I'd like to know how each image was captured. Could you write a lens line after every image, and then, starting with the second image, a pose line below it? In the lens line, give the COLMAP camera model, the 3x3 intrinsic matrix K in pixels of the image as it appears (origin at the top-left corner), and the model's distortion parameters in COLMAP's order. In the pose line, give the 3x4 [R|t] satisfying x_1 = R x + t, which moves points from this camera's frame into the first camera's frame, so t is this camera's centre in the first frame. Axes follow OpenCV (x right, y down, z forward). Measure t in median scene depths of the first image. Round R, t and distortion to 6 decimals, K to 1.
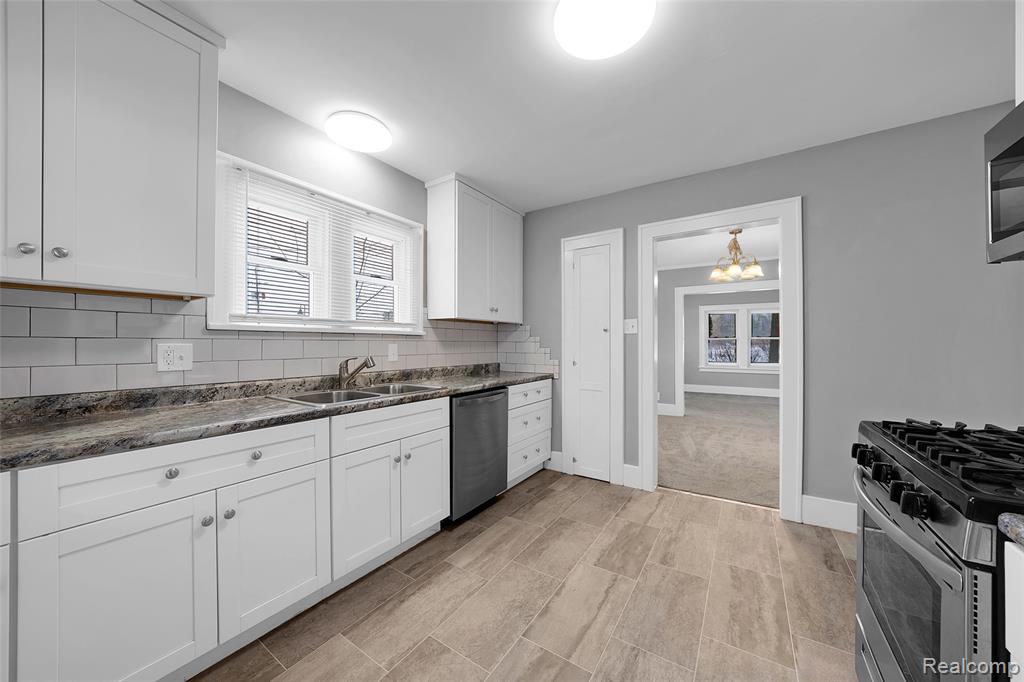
lens RADIAL K [[366.2, 0, 506.7], [0, 366.2, 344.0], [0, 0, 1]] dist [-0.002198, -0.000108]
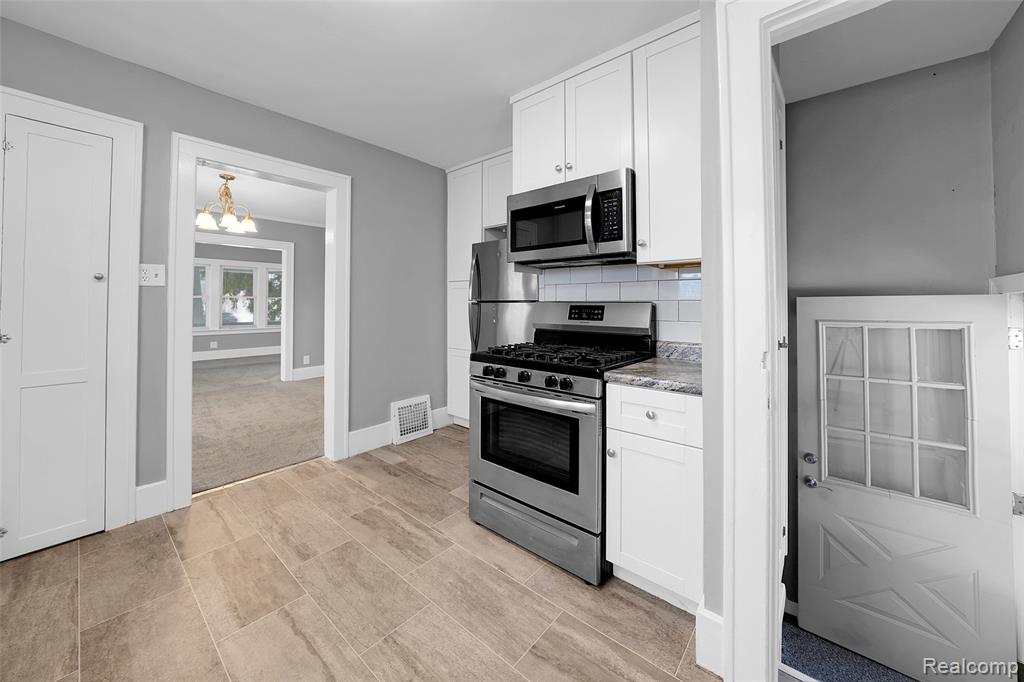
lens RADIAL K [[372.9, 0, 512.4], [0, 372.9, 299.9], [0, 0, 1]] dist [-0.033723, 0.006852]
pose [[0.116476, 0.016370, 0.993059, -0.257673], [-0.008132, 0.999846, -0.015528, 0.001895], [-0.993160, -0.006266, 0.116591, 0.292355]]
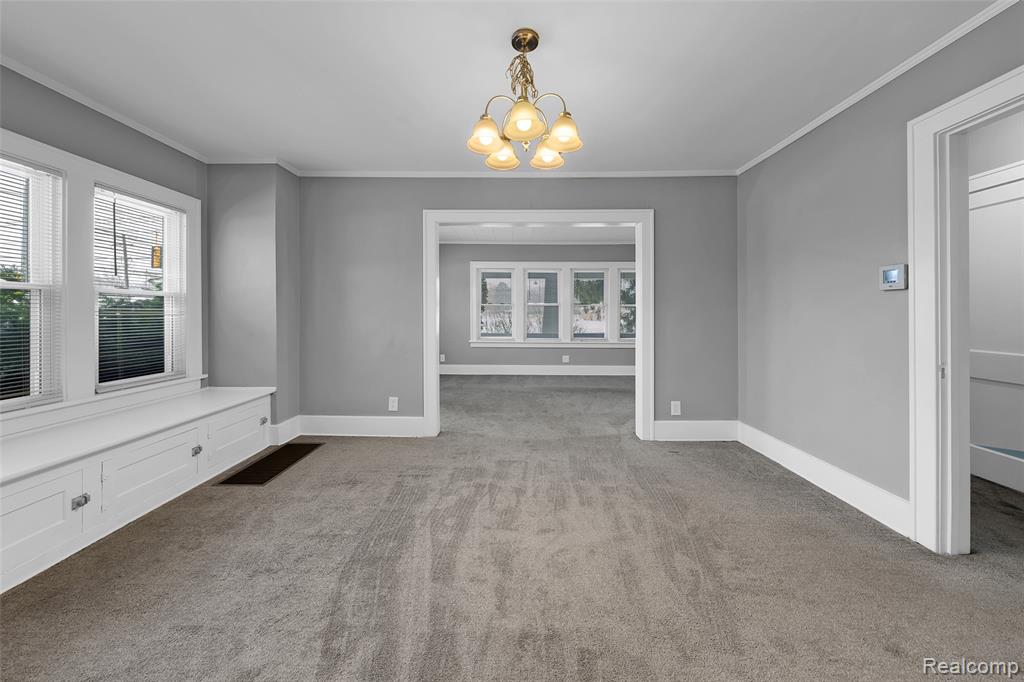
lens RADIAL K [[371.6, 0, 507.7], [0, 371.6, 313.0], [0, 0, 1]] dist [0.000701, -0.000002]
pose [[0.846004, 0.003815, 0.533162, 0.554881], [-0.003361, 0.999993, -0.001822, 0.014847], [-0.533165, -0.000251, 0.846011, 0.942626]]
